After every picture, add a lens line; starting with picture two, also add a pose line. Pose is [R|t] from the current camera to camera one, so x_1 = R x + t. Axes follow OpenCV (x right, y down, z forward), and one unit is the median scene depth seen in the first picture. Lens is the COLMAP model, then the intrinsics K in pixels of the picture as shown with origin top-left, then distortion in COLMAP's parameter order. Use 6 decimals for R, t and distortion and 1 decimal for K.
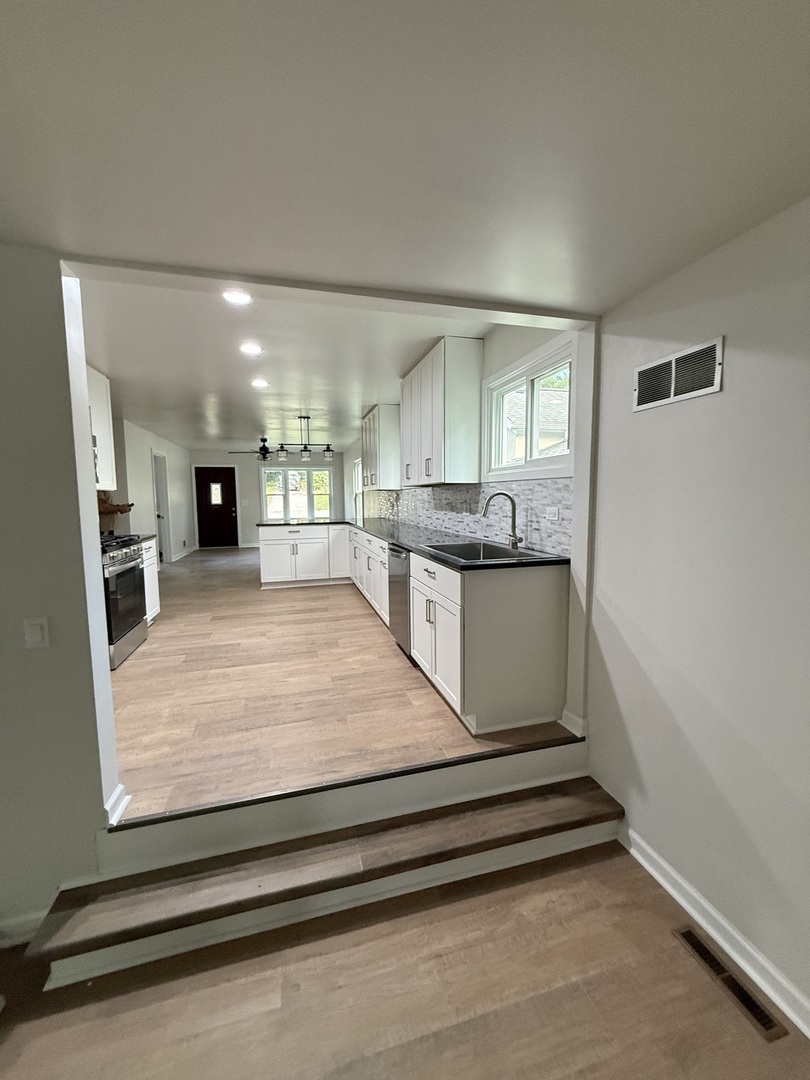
lens RADIAL K [[429.5, 0, 408.7], [0, 429.5, 535.3], [0, 0, 1]] dist [0.000811, 0.000087]
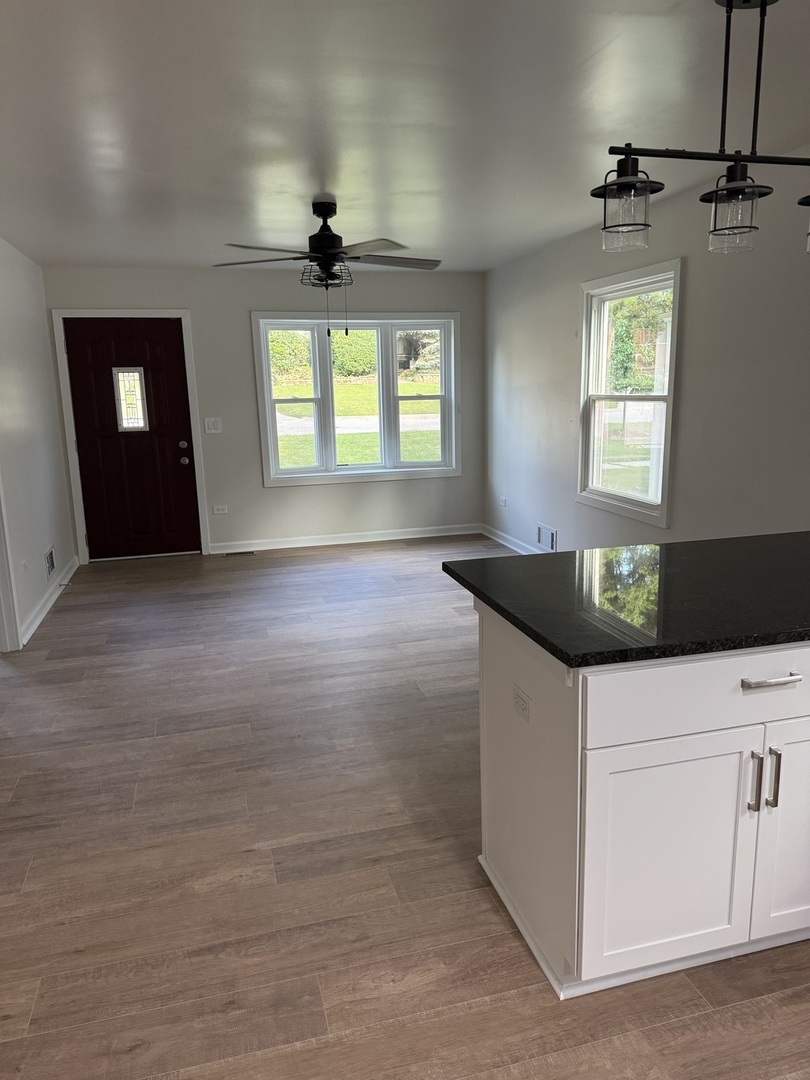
lens RADIAL K [[759.6, 0, 410.4], [0, 759.6, 542.6], [0, 0, 1]] dist [0.050544, -0.060495]
pose [[0.999869, -0.008234, -0.013946, -0.727730], [0.009834, 0.992866, 0.118826, -0.178945], [0.012869, -0.118948, 0.992817, 1.294705]]
